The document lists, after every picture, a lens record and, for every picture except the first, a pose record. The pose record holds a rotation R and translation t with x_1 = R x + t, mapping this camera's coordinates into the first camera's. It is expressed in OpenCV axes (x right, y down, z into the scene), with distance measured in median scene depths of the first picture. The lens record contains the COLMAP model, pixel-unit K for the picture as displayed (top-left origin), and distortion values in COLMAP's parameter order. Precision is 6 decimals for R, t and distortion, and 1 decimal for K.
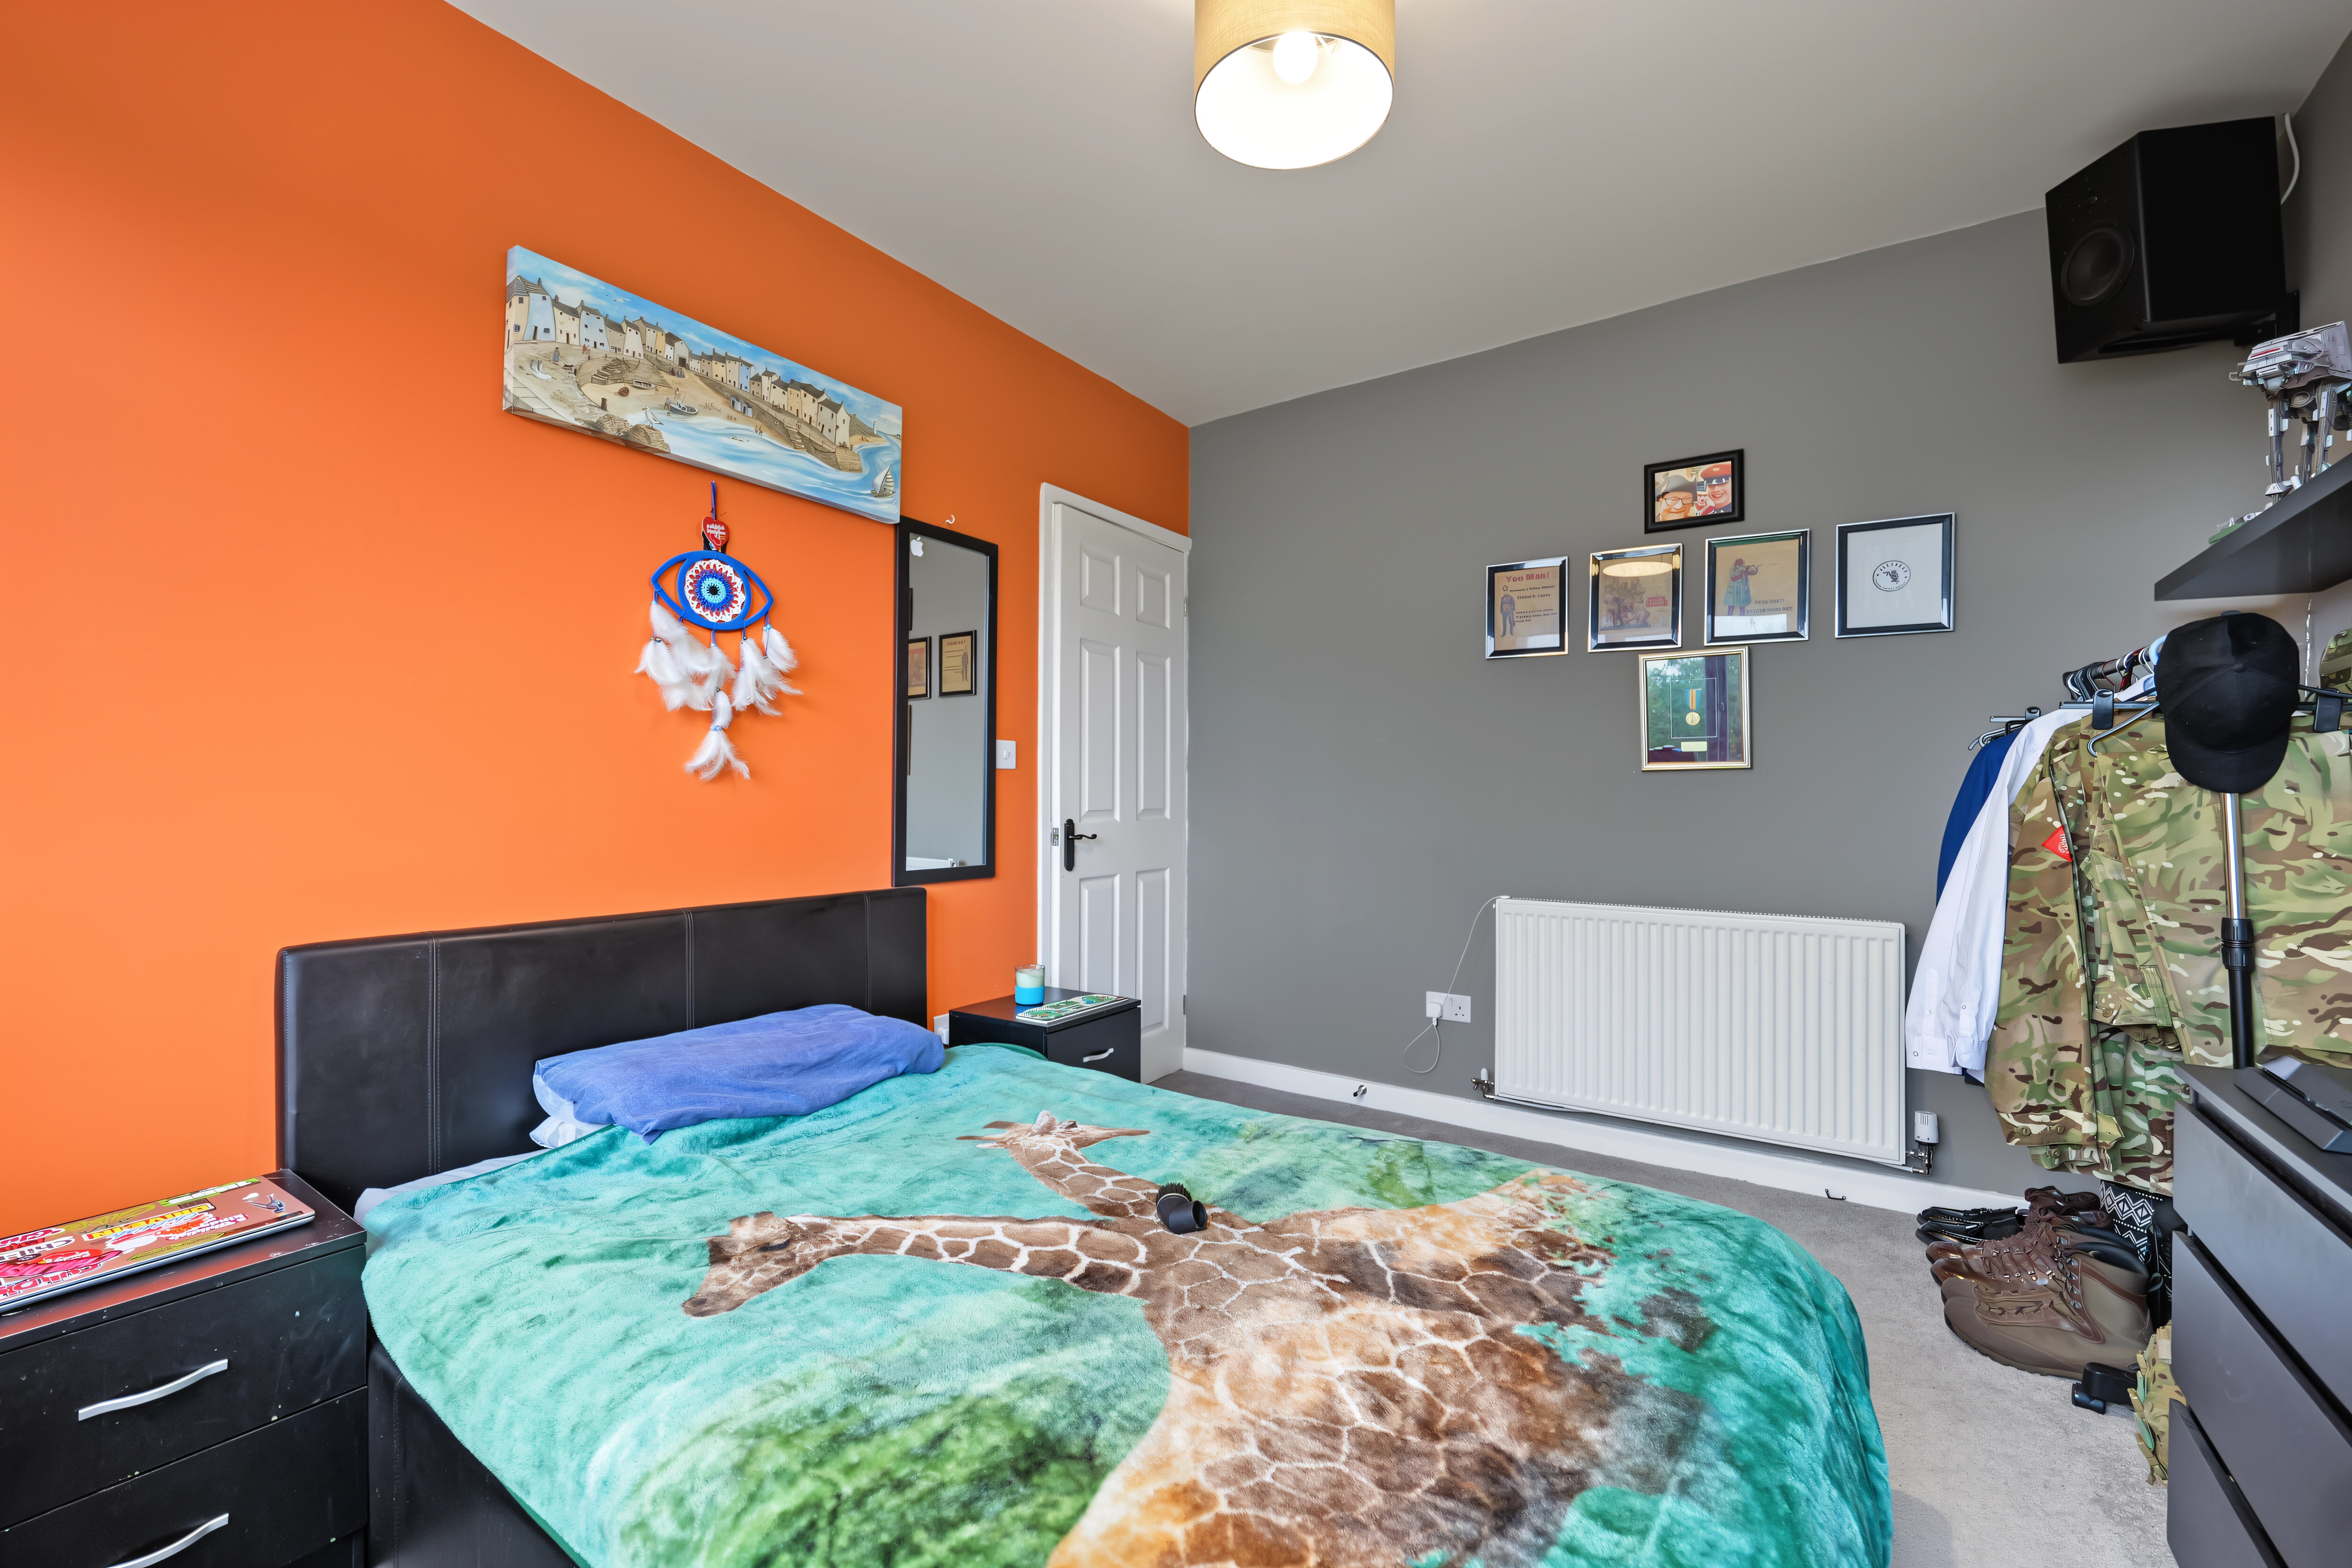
lens RADIAL K [[960.1, 0, 1172.1], [0, 960.1, 785.1], [0, 0, 1]] dist [-0.006290, -0.000065]
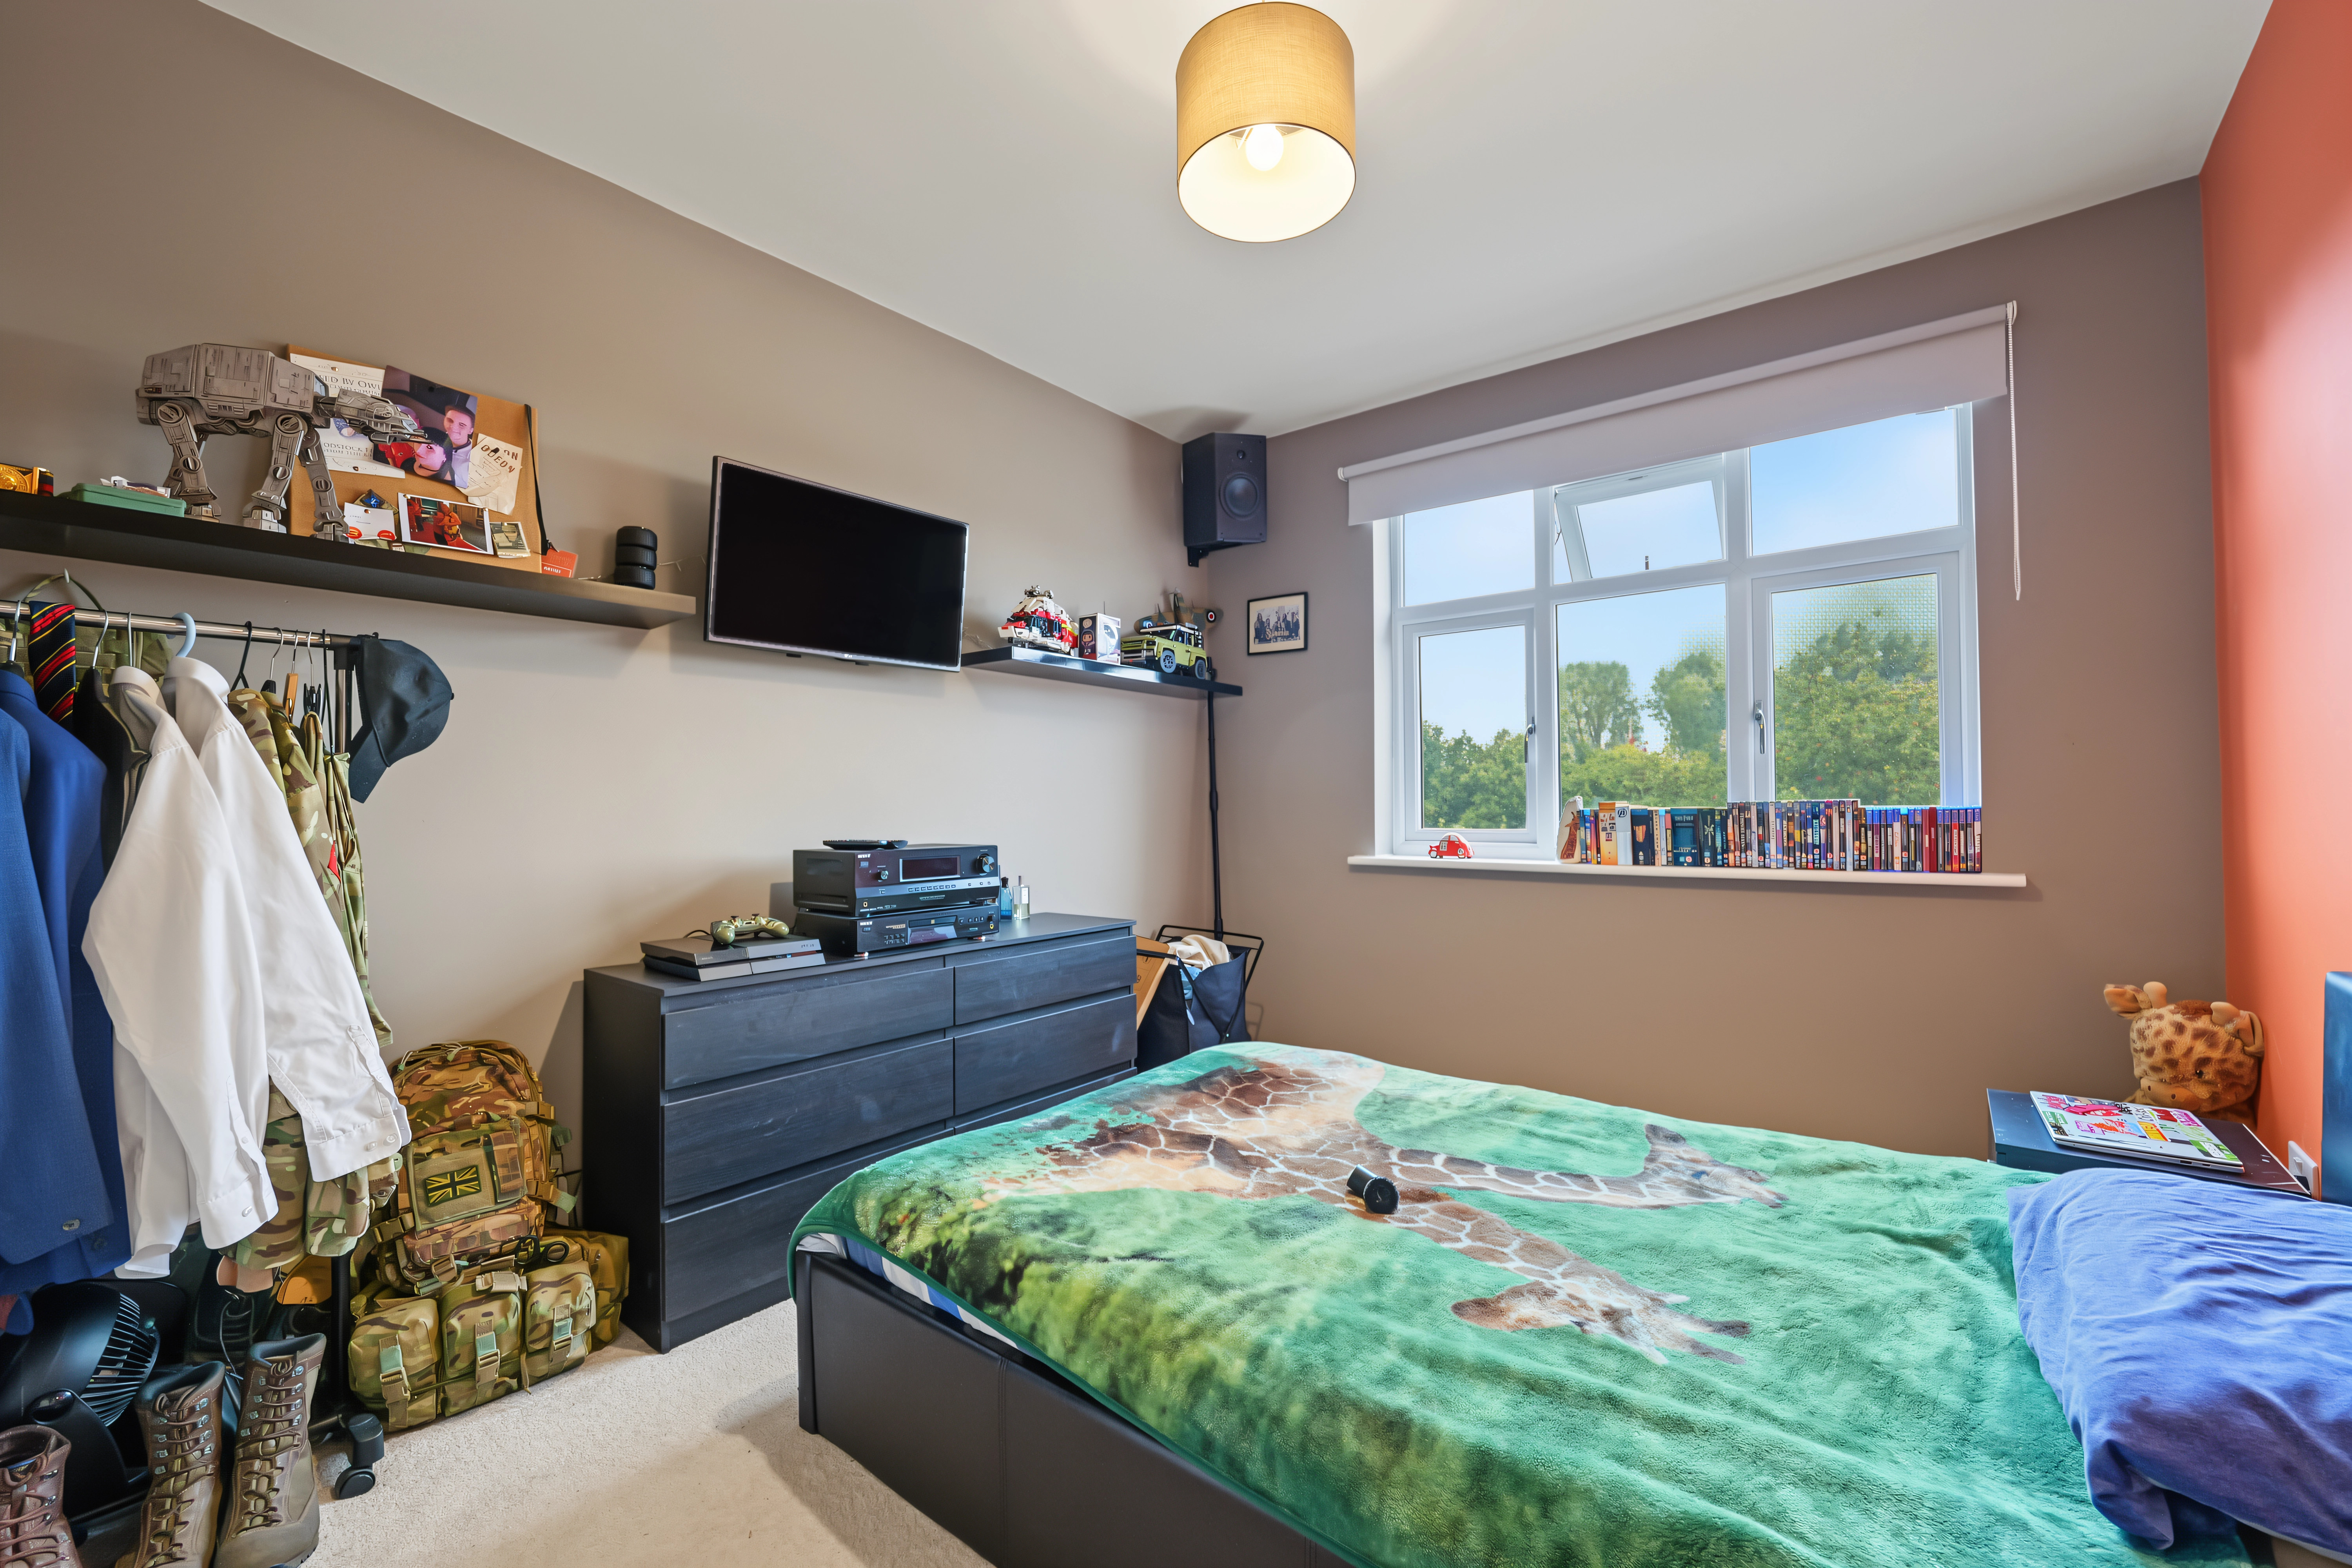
lens RADIAL K [[960.1, 0, 1172.1], [0, 960.1, 785.1], [0, 0, 1]] dist [-0.006290, -0.000065]
pose [[-0.996472, 0.000258, 0.083929, 0.153151], [-0.002480, 0.999468, -0.032511, 0.026028], [-0.083893, -0.032604, -0.995941, 2.259702]]
